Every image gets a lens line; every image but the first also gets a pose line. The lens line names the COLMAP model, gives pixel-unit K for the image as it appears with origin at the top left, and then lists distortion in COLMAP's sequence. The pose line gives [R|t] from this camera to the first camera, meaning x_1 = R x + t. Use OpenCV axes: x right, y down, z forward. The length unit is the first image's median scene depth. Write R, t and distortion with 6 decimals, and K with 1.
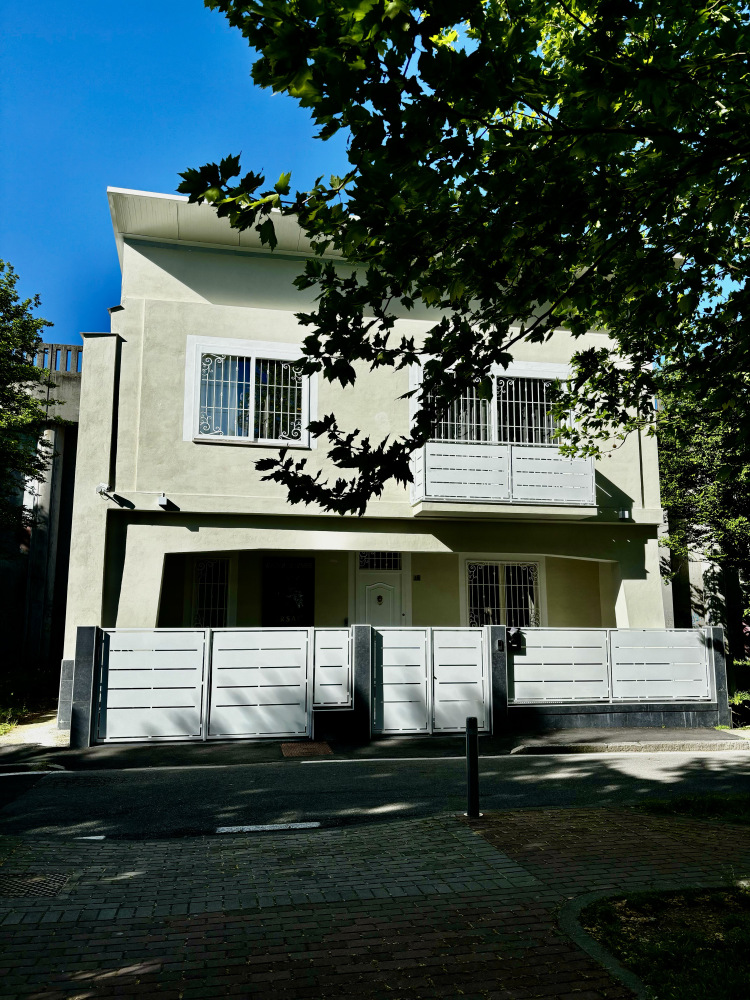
lens RADIAL K [[766.2, 0, 374.3], [0, 766.2, 500.9], [0, 0, 1]] dist [0.011447, -0.004326]
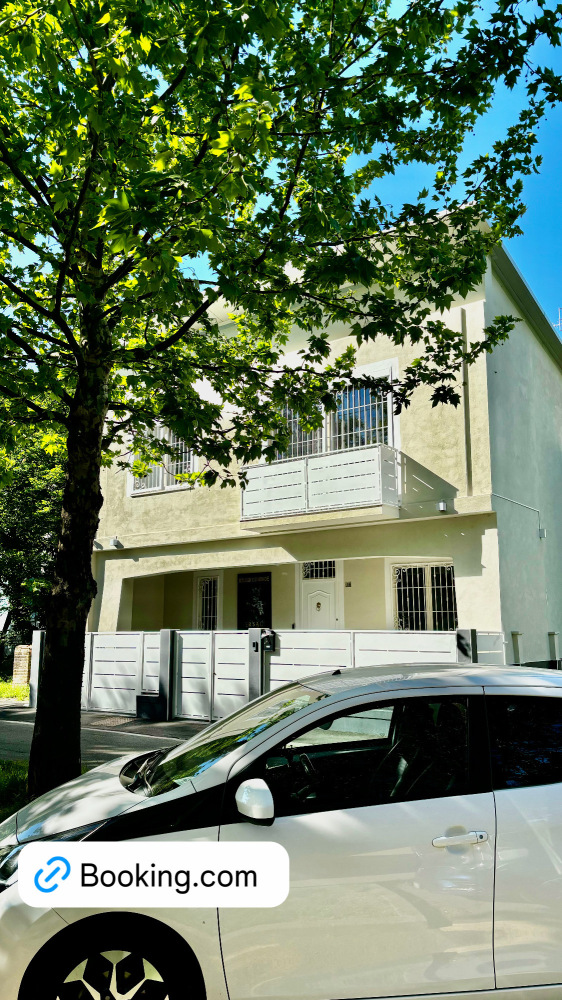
lens RADIAL K [[751.6, 0, 284.7], [0, 751.6, 500.4], [0, 0, 1]] dist [0.055997, 0.001217]
pose [[0.681347, -0.129653, -0.720386, 0.952390], [0.121303, 0.990579, -0.063552, 0.050437], [0.721839, -0.044084, 0.690655, 0.272476]]
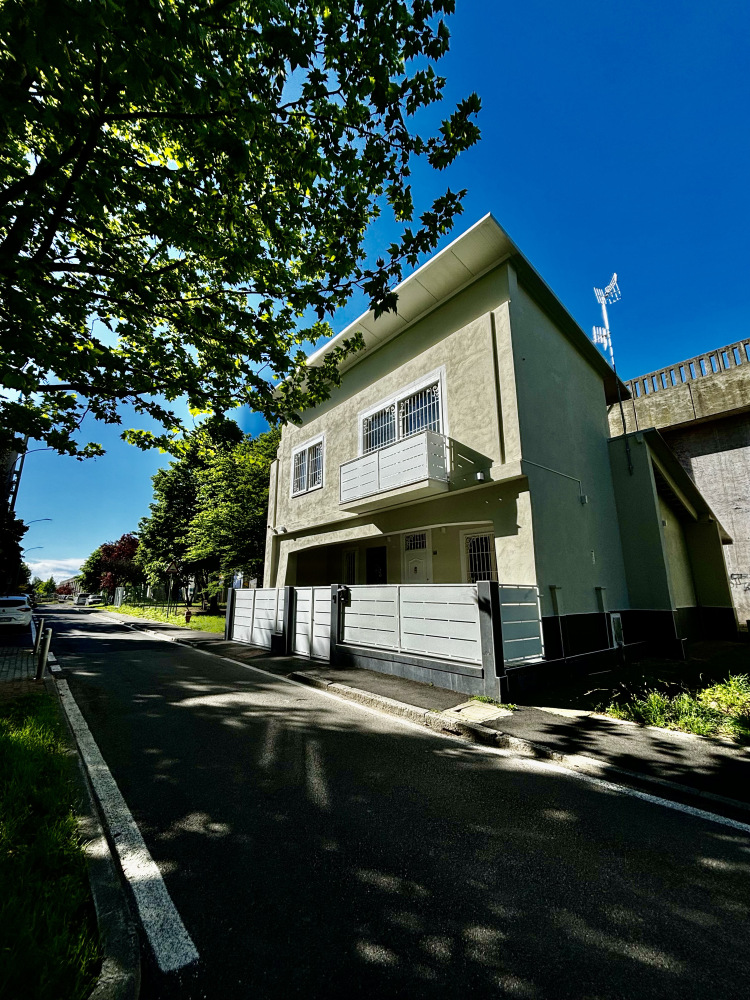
lens RADIAL K [[401.6, 0, 368.9], [0, 401.6, 497.6], [0, 0, 1]] dist [0.003146, -0.000085]
pose [[0.475831, -0.206123, -0.855043, 0.808577], [0.141003, 0.977455, -0.157164, 0.124887], [0.868161, -0.045780, 0.494167, 0.665895]]
